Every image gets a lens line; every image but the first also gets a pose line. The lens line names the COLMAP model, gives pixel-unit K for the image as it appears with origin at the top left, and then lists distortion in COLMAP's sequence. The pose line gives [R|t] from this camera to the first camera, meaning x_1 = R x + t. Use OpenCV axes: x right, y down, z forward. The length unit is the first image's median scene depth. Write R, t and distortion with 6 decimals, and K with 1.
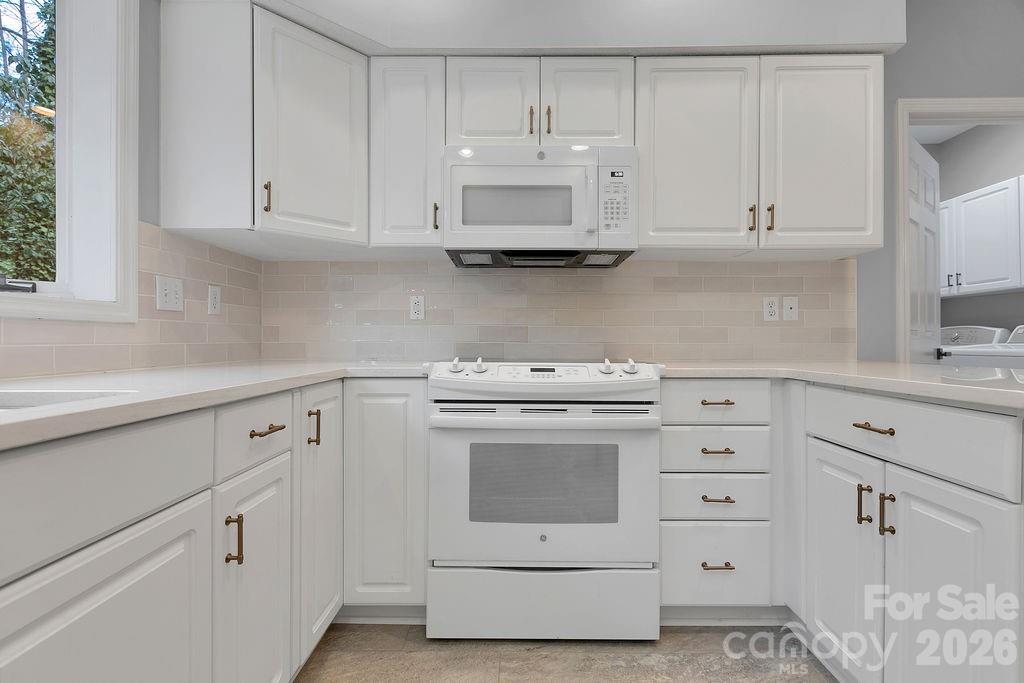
lens RADIAL K [[462.5, 0, 516.8], [0, 462.5, 341.3], [0, 0, 1]] dist [0.001319, -0.000166]
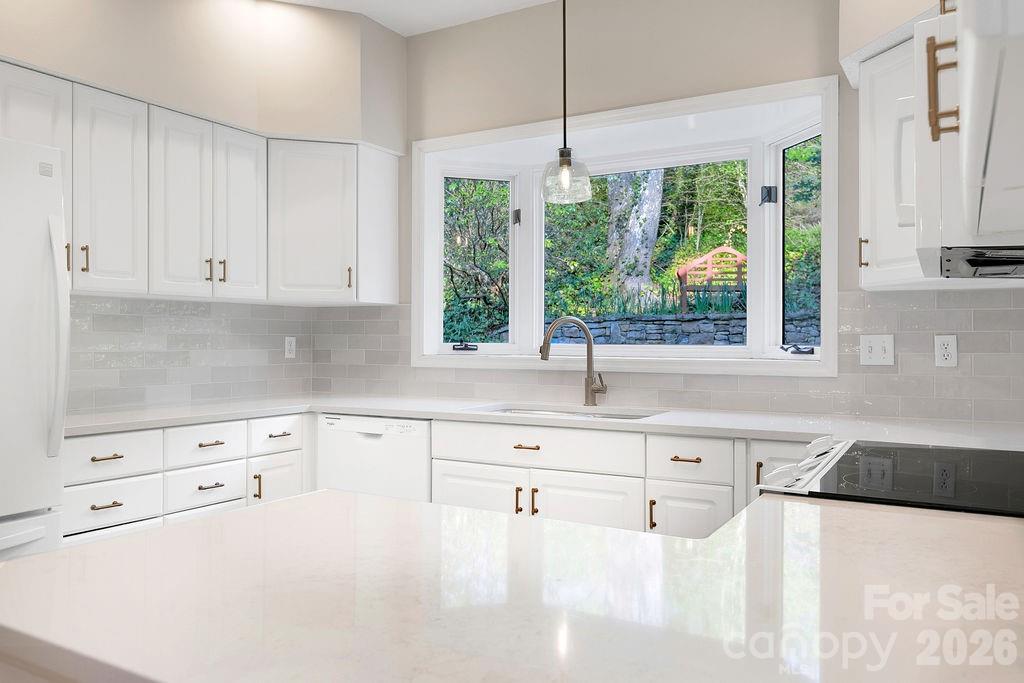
lens RADIAL K [[782.5, 0, 511.6], [0, 782.5, 338.3], [0, 0, 1]] dist [0.022228, 0.004883]
pose [[-0.499271, -0.002515, -0.866442, 1.302332], [-0.001304, 0.999997, -0.002151, -0.127381], [0.866445, 0.000056, -0.499273, 1.207773]]
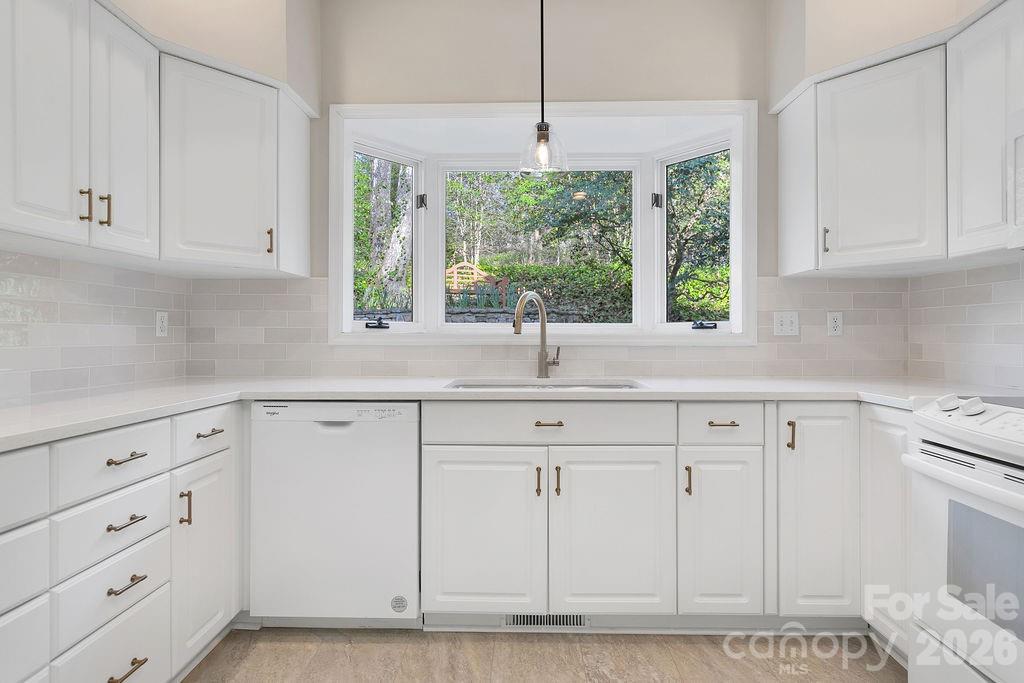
lens RADIAL K [[521.8, 0, 513.8], [0, 521.8, 335.1], [0, 0, 1]] dist [0.004762, -0.001762]
pose [[-0.019320, 0.001093, -0.999813, 0.825470], [-0.000212, 0.999999, 0.001098, -0.071315], [0.999813, 0.000233, -0.019320, 0.233323]]
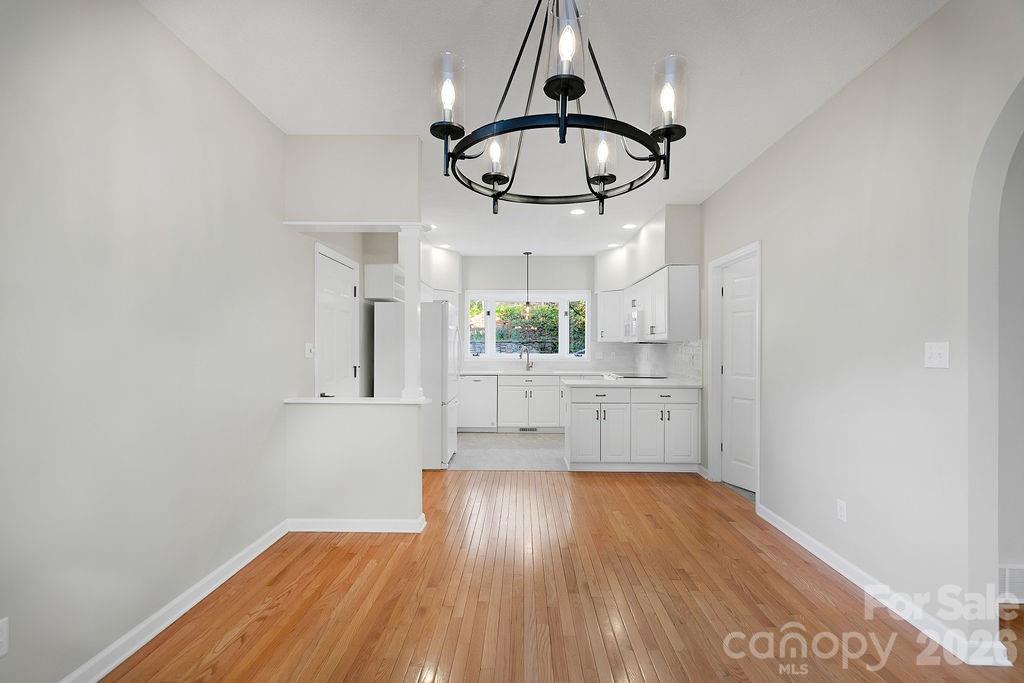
lens RADIAL K [[462.5, 0, 513.2], [0, 462.5, 345.5], [0, 0, 1]] dist [0.001319, -0.000166]
pose [[-0.010624, -0.005754, -0.999927, 4.028679], [-0.003464, 0.999978, -0.005717, -0.174733], [0.999938, 0.003403, -0.010644, 0.187091]]
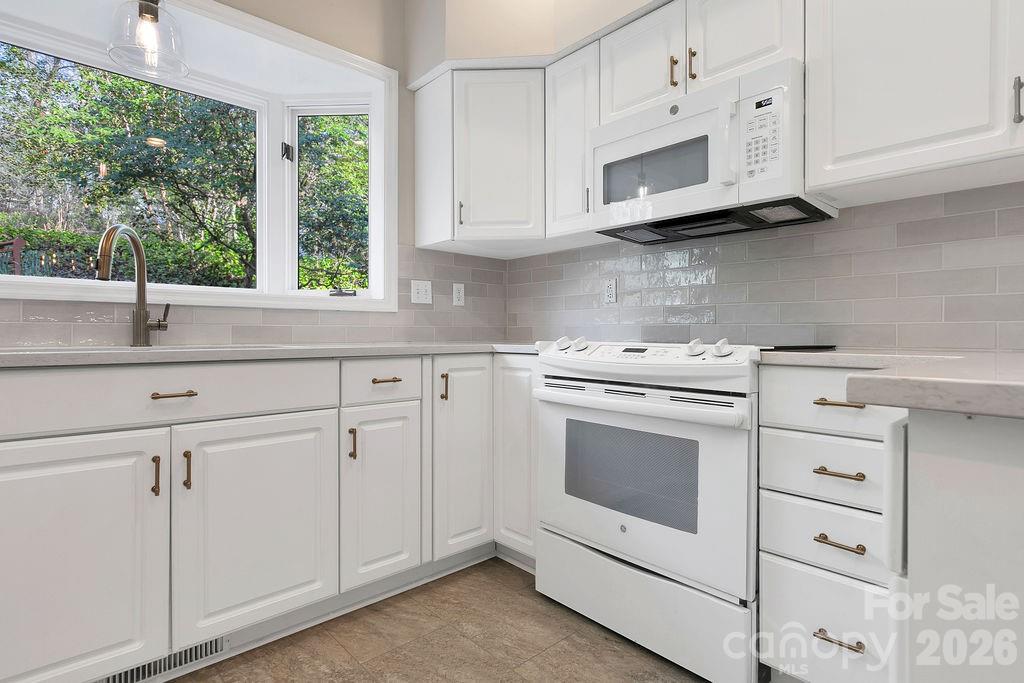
lens RADIAL K [[521.8, 0, 520.0], [0, 521.8, 336.0], [0, 0, 1]] dist [0.004762, -0.001762]
pose [[0.679192, 0.003314, -0.733953, 0.671488], [-0.001666, 0.999994, 0.002973, 0.030700], [0.733959, -0.000796, 0.679194, 0.121826]]
